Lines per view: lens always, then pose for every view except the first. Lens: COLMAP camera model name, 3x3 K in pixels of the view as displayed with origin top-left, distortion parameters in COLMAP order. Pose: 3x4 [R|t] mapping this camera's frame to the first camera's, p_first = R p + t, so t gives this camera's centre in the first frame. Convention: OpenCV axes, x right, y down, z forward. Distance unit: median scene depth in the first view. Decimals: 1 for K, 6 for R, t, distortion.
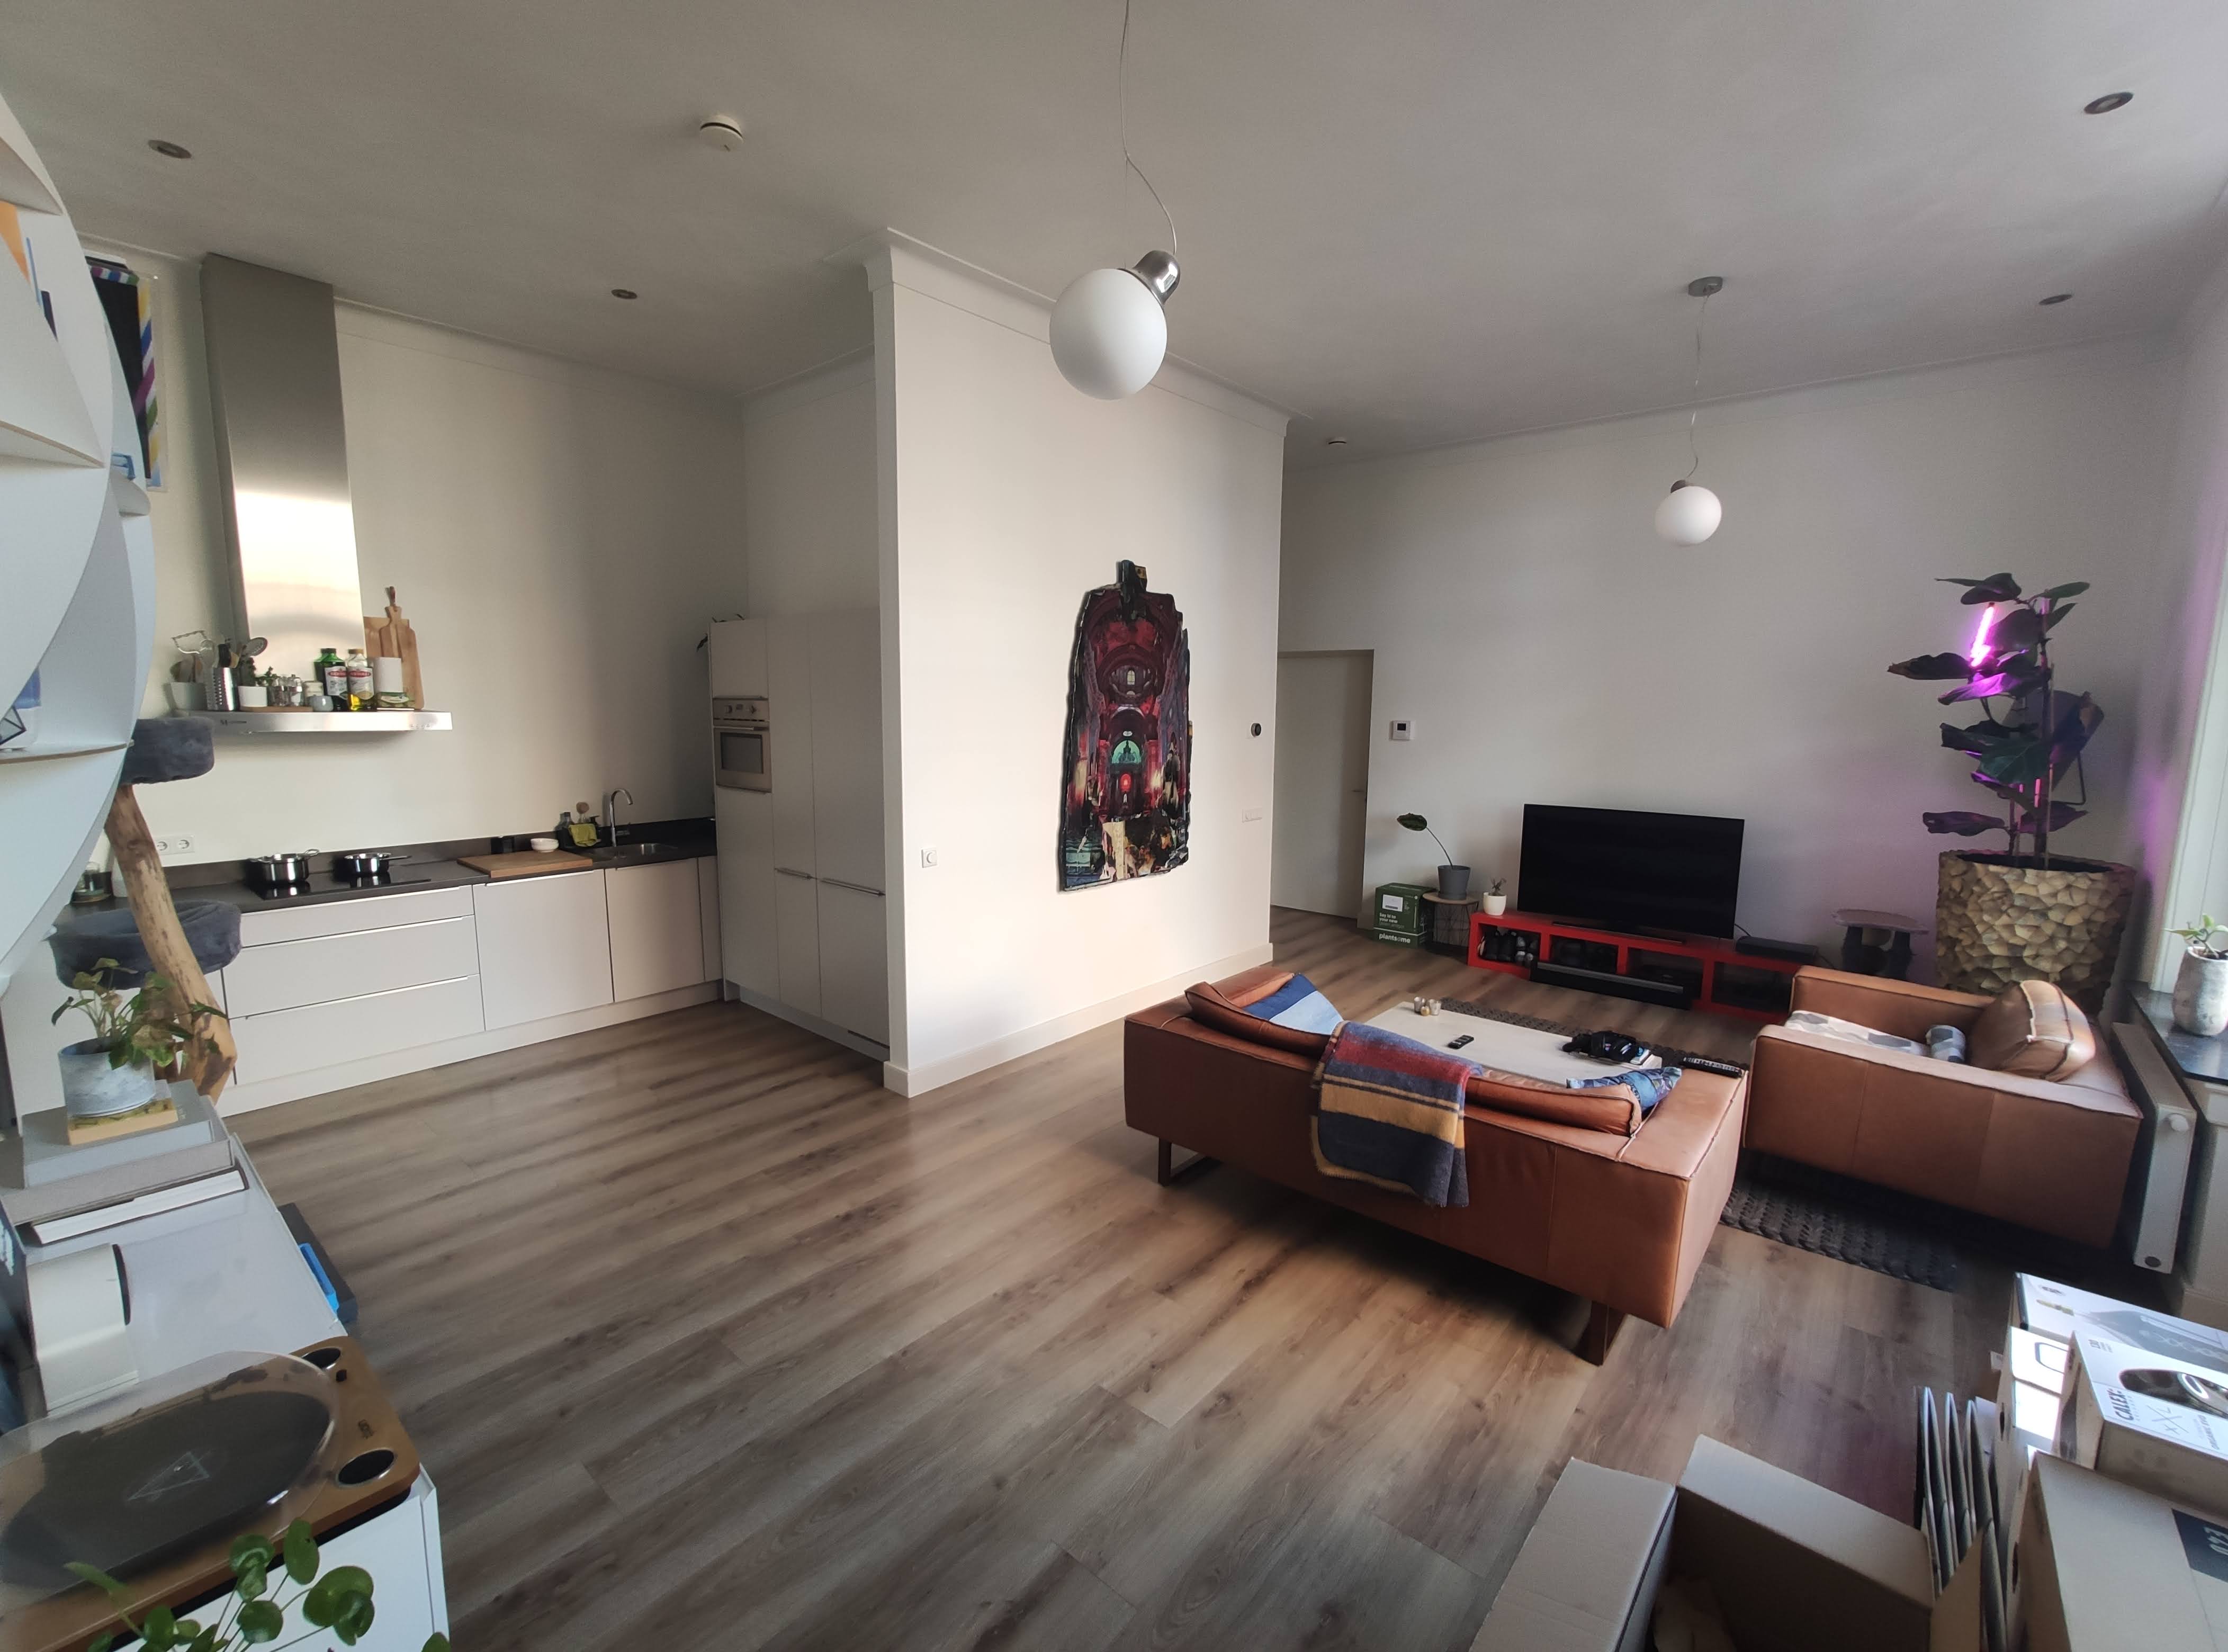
lens RADIAL K [[980.1, 0, 1114.7], [0, 980.1, 832.5], [0, 0, 1]] dist [-0.033313, 0.025195]
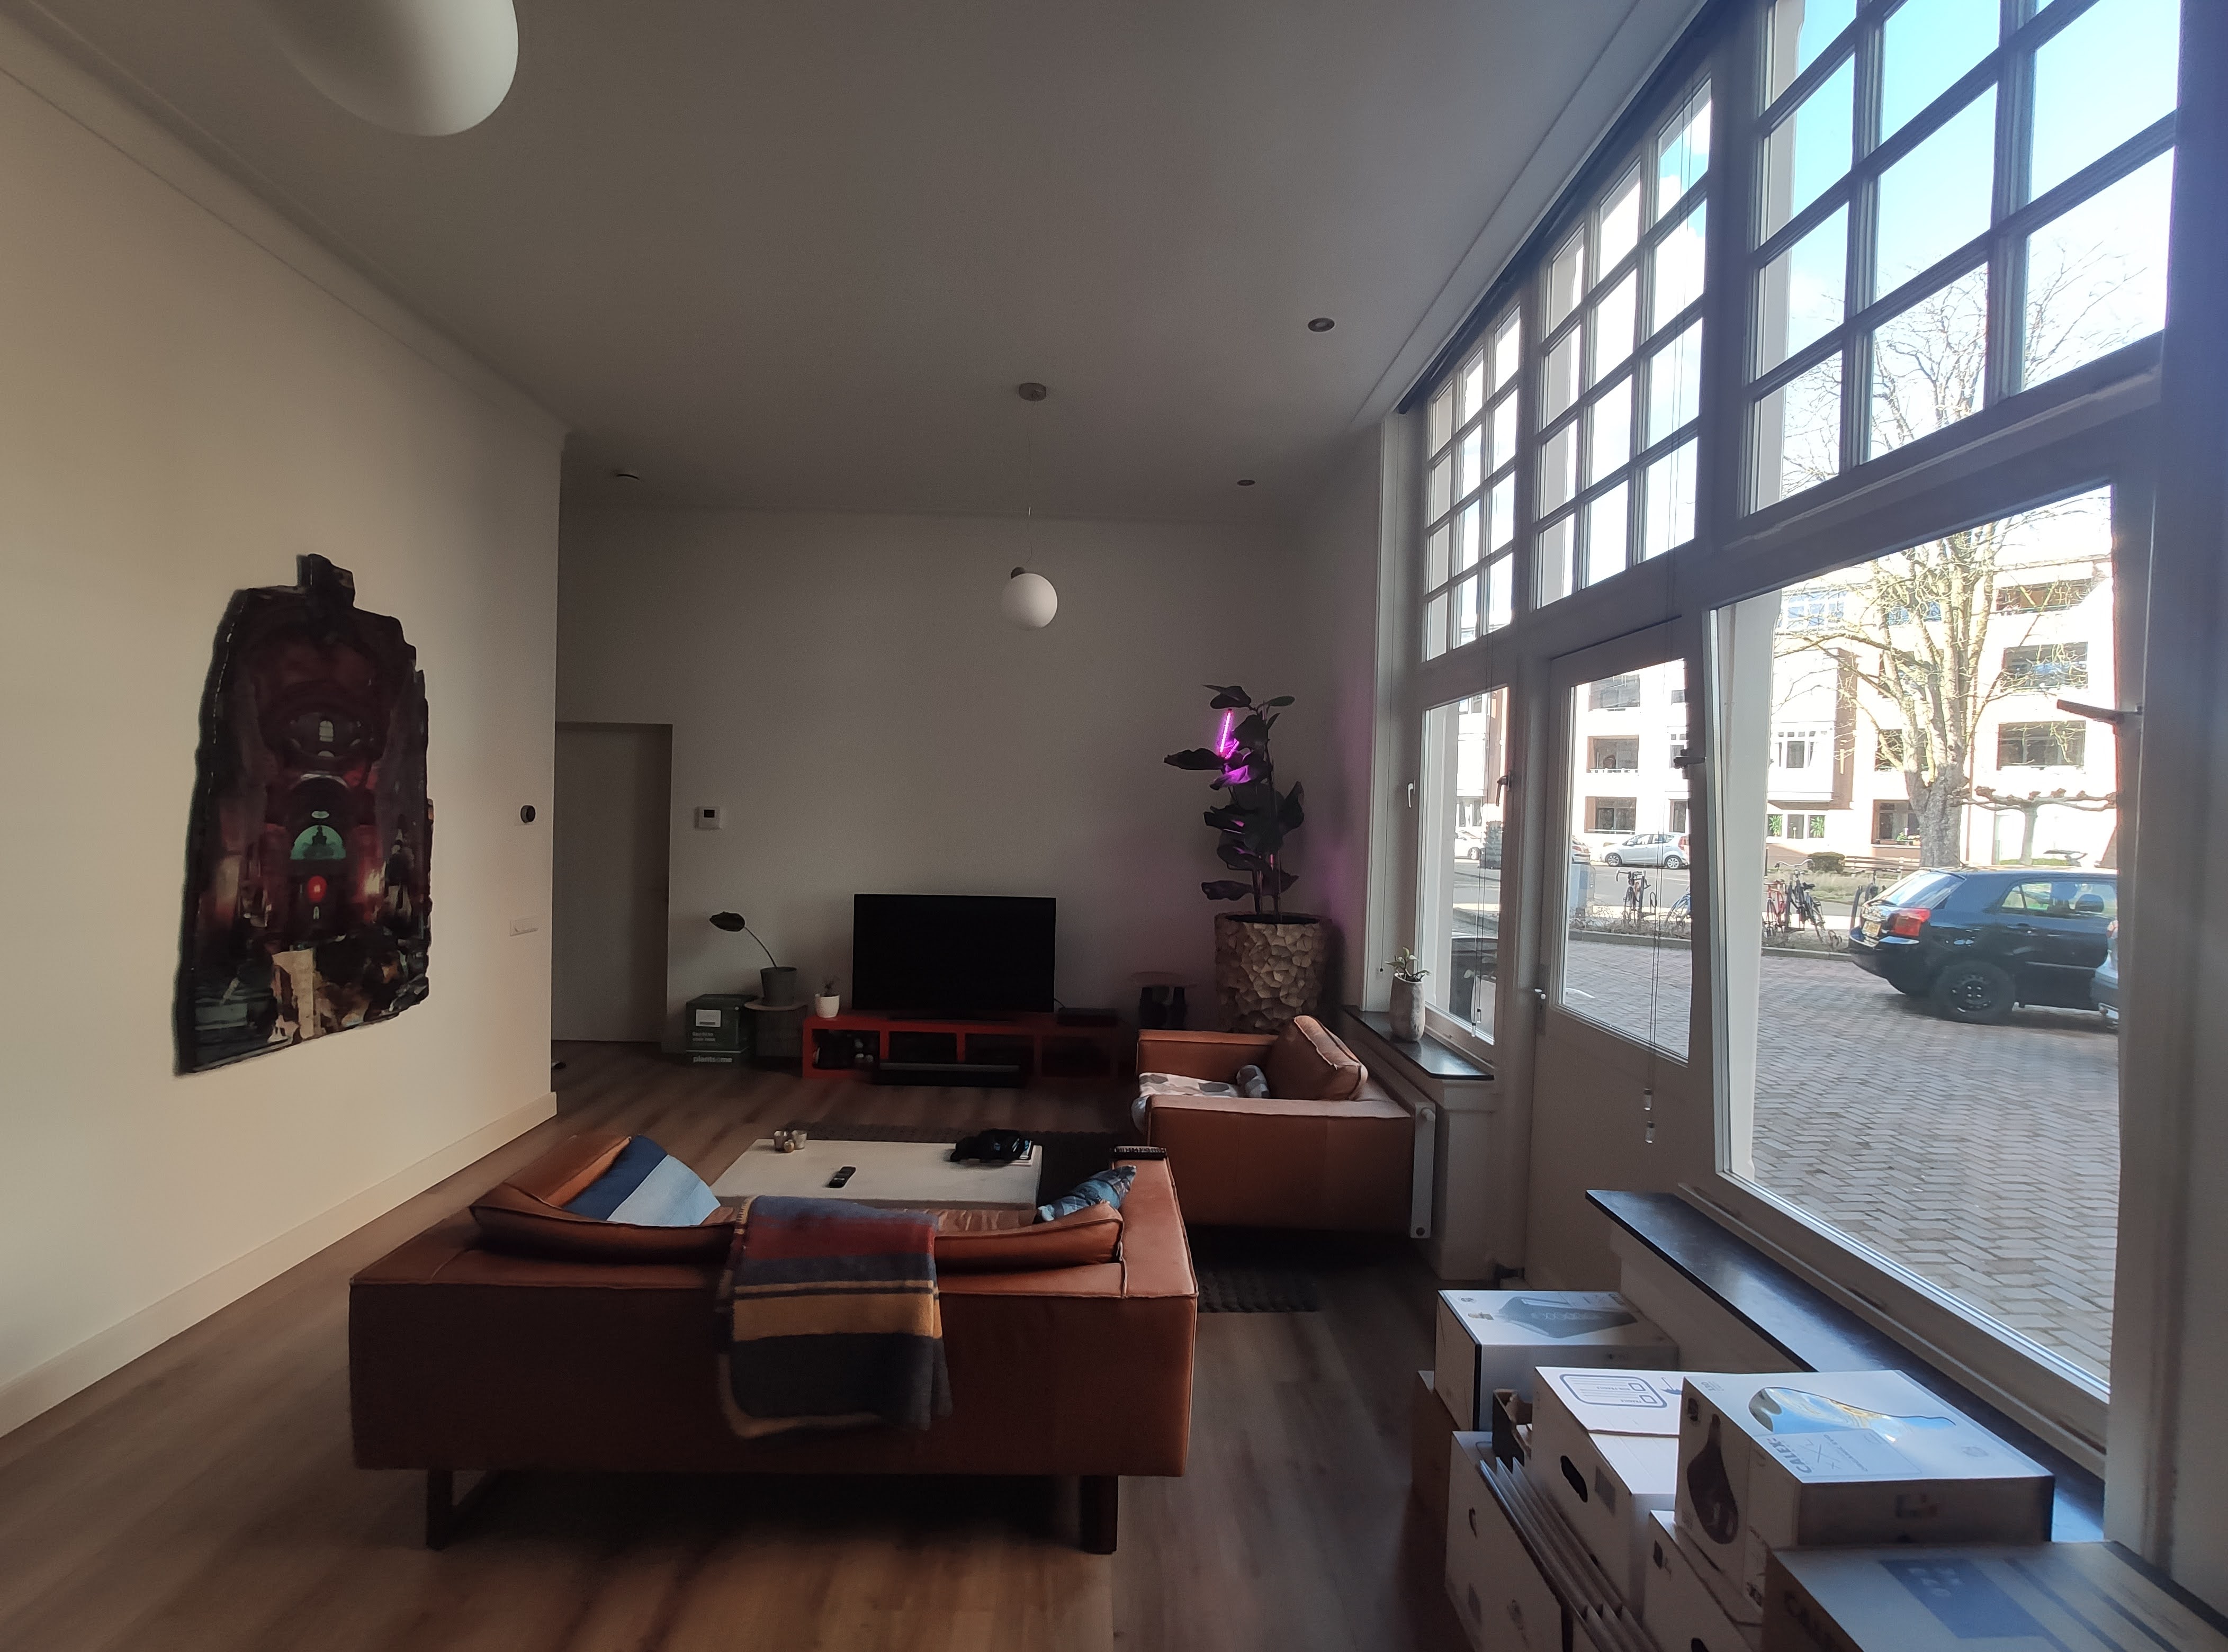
lens RADIAL K [[980.1, 0, 1114.7], [0, 980.1, 832.5], [0, 0, 1]] dist [-0.033313, 0.025195]
pose [[0.744242, -0.005638, 0.667886, -0.026463], [0.073025, 0.994657, -0.072977, -0.001934], [-0.663906, 0.103085, 0.740677, 0.169242]]
